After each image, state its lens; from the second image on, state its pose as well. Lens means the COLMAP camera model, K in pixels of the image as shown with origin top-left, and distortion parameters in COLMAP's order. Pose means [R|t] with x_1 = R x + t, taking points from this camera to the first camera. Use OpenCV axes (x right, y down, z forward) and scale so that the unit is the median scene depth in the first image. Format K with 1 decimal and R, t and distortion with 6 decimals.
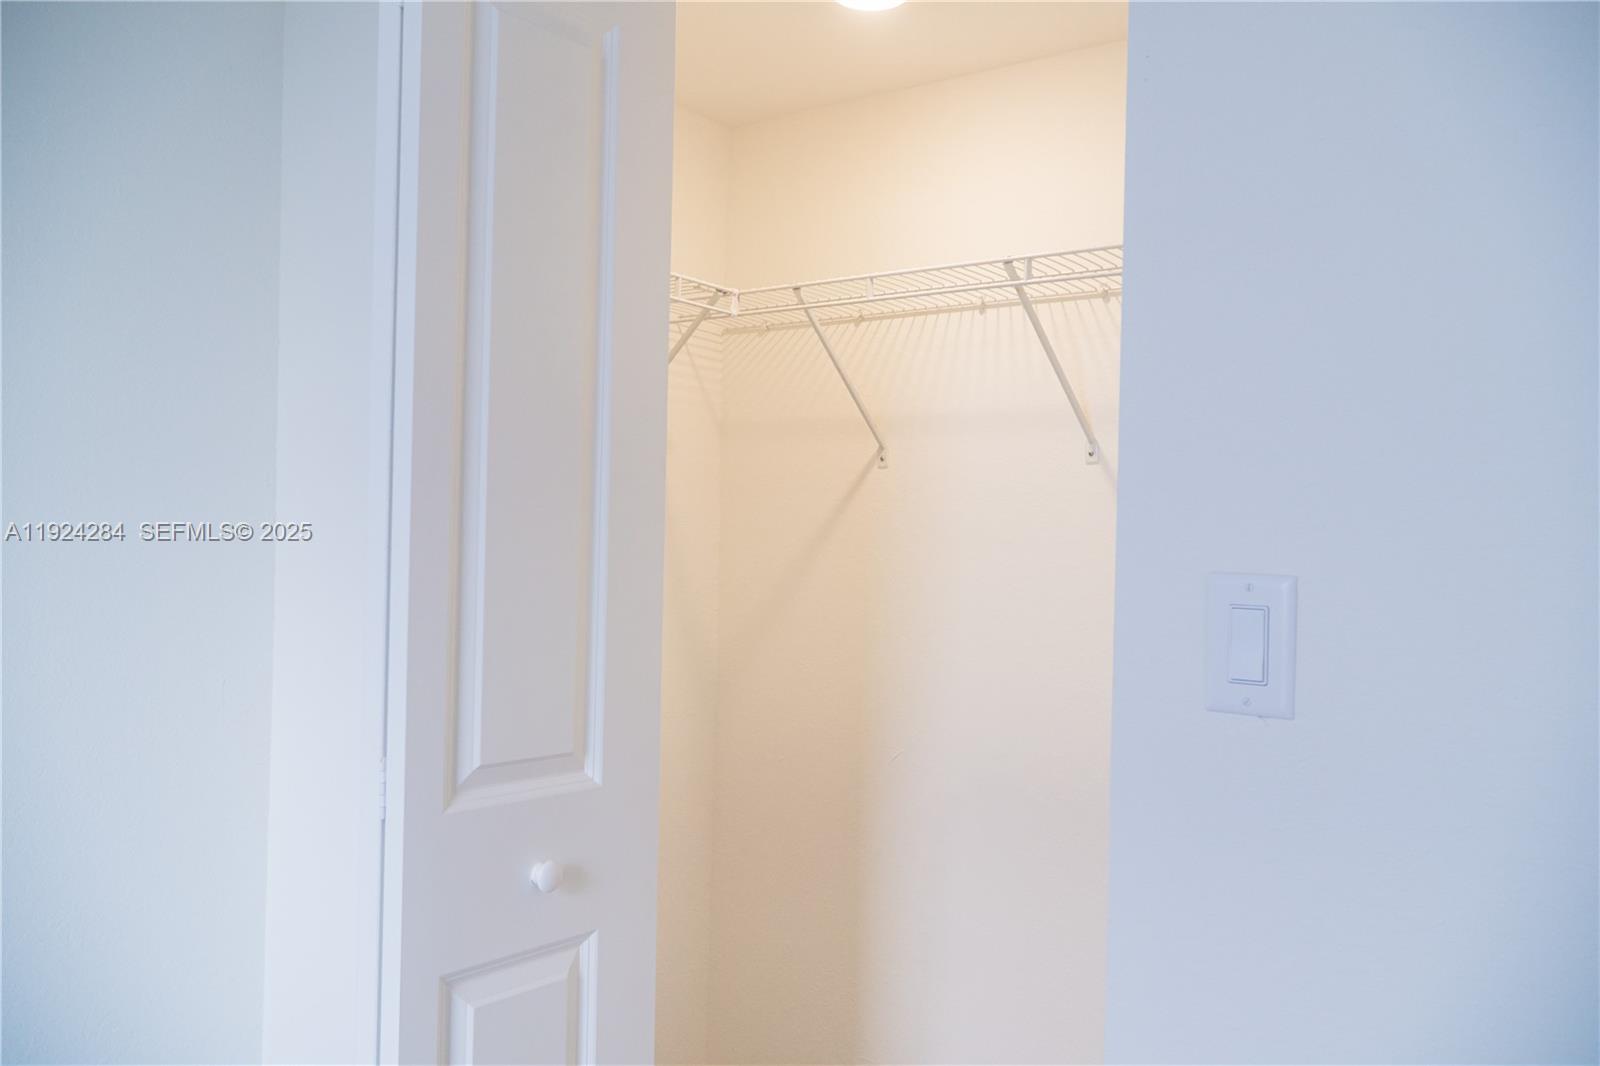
lens RADIAL K [[1278.6, 0, 799.8], [0, 1278.6, 530.5], [0, 0, 1]] dist [-0.006126, 0.021539]
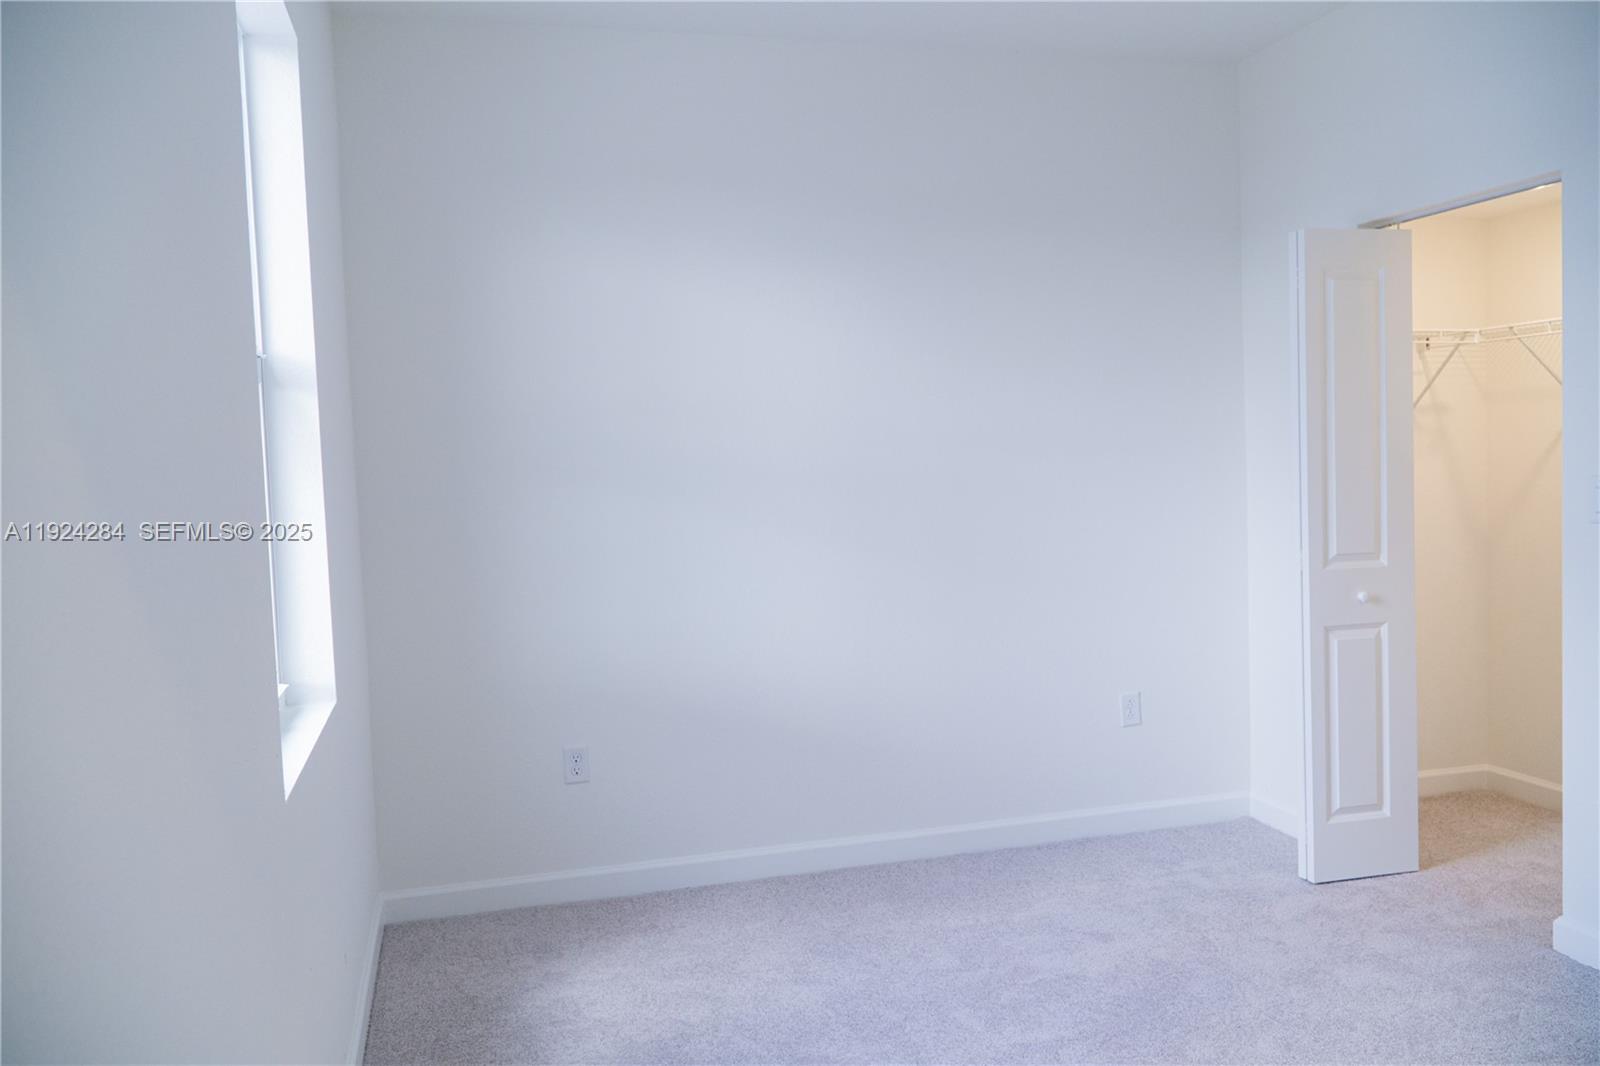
lens RADIAL K [[1278.6, 0, 810.2], [0, 1278.6, 530.8], [0, 0, 1]] dist [-0.006126, 0.021539]
pose [[0.782284, -0.012321, -0.622800, 0.553493], [0.060744, 0.996548, 0.056585, -0.089348], [0.619953, -0.082097, 0.780332, -1.768561]]
